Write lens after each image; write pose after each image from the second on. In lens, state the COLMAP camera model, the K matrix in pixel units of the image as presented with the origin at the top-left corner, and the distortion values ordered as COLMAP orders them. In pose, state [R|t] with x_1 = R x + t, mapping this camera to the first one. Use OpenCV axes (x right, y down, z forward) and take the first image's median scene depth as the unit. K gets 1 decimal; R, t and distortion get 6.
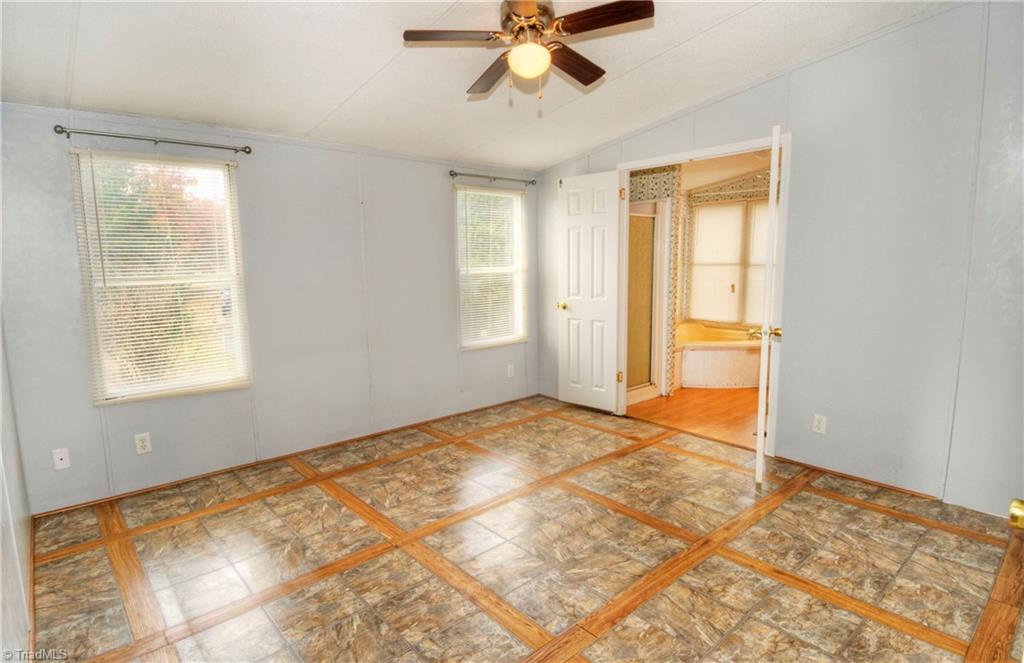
lens RADIAL K [[540.3, 0, 509.1], [0, 540.3, 328.2], [0, 0, 1]] dist [0.011541, -0.015009]
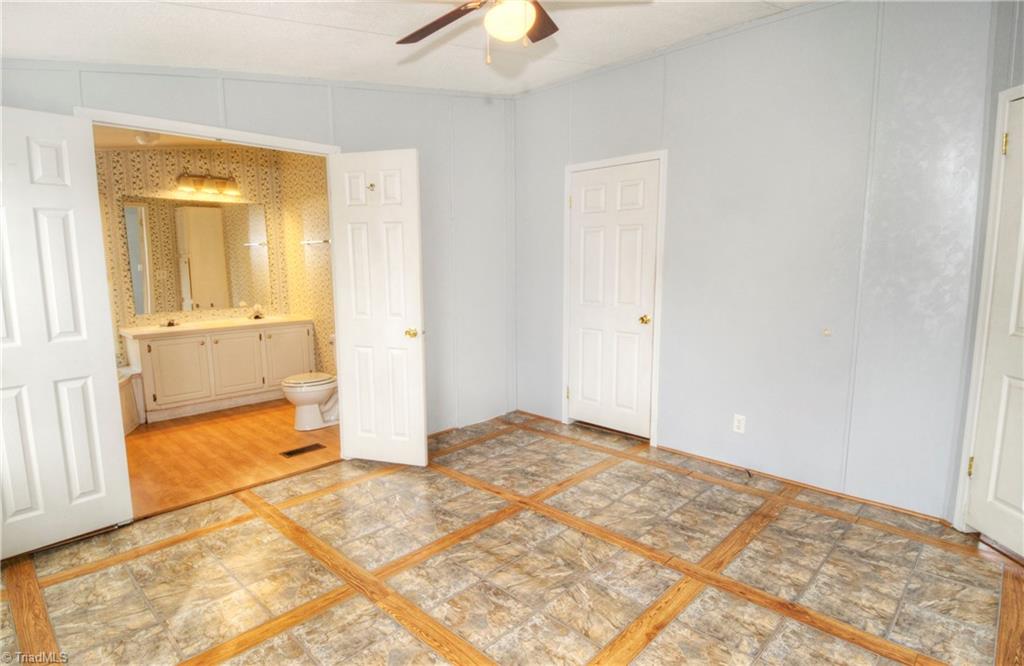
lens RADIAL K [[540.3, 0, 528.4], [0, 540.3, 336.8], [0, 0, 1]] dist [0.011541, -0.015009]
pose [[-0.099129, -0.123708, 0.987355, -0.643301], [0.141049, 0.980477, 0.137007, -0.100179], [-0.985027, 0.152846, -0.079744, 0.879998]]
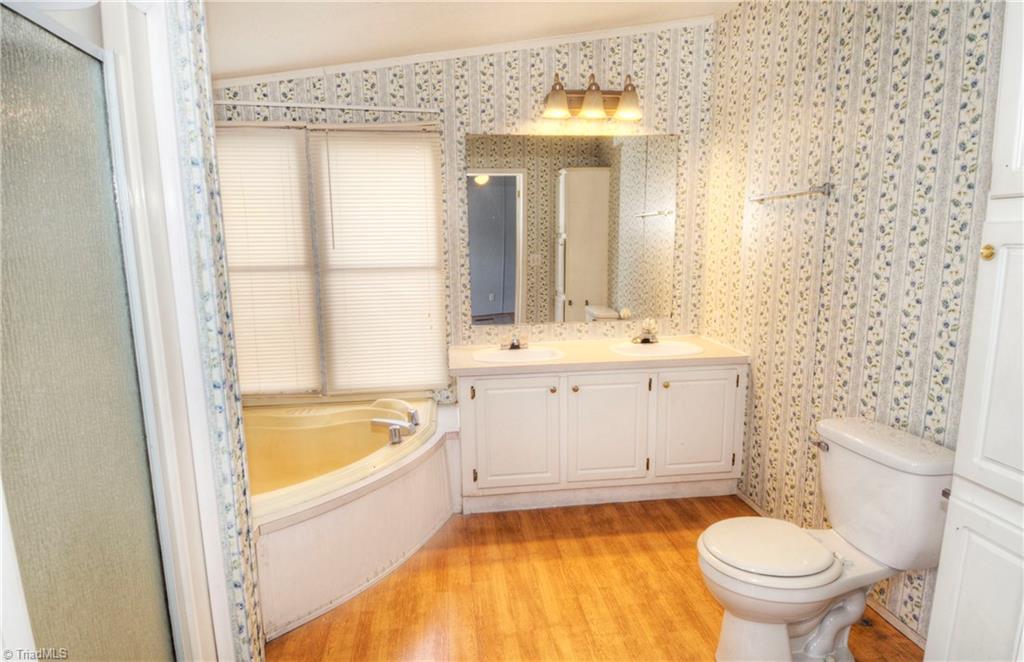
lens RADIAL K [[540.3, 0, 512.2], [0, 540.3, 336.5], [0, 0, 1]] dist [0.011541, -0.015009]
pose [[0.555226, -0.127297, 0.821900, 0.286720], [0.116112, 0.990404, 0.074956, -0.157715], [-0.823555, 0.053815, 0.564678, 1.261156]]
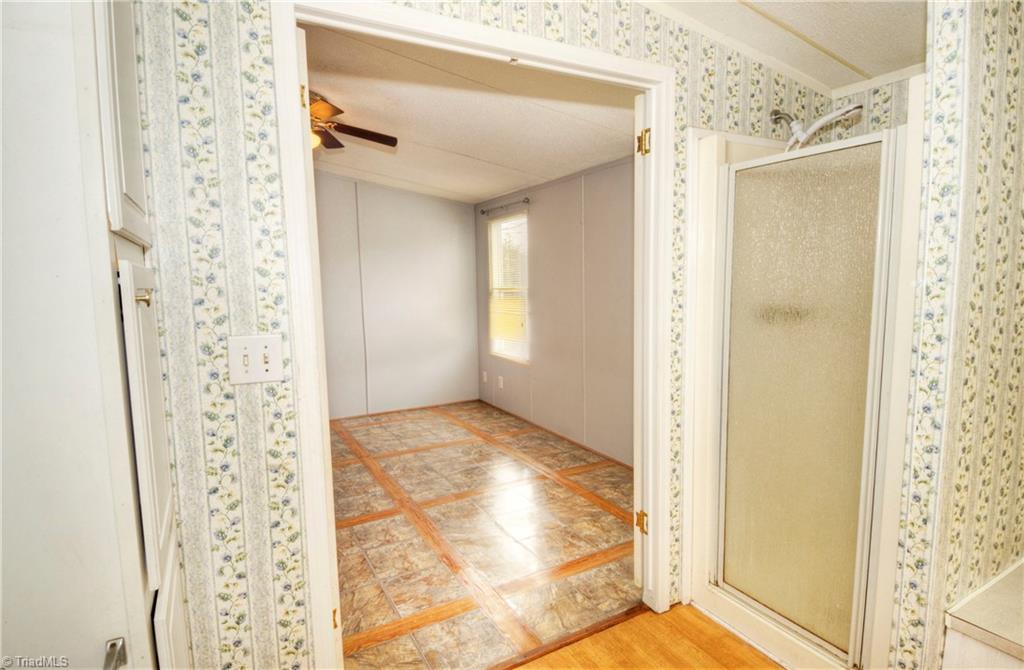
lens RADIAL K [[540.3, 0, 512.4], [0, 540.3, 337.2], [0, 0, 1]] dist [0.011541, -0.015009]
pose [[-0.219926, 0.123435, -0.967676, 1.019636], [-0.104740, 0.983240, 0.149225, -0.196529], [0.969877, 0.134172, -0.203311, 1.461674]]
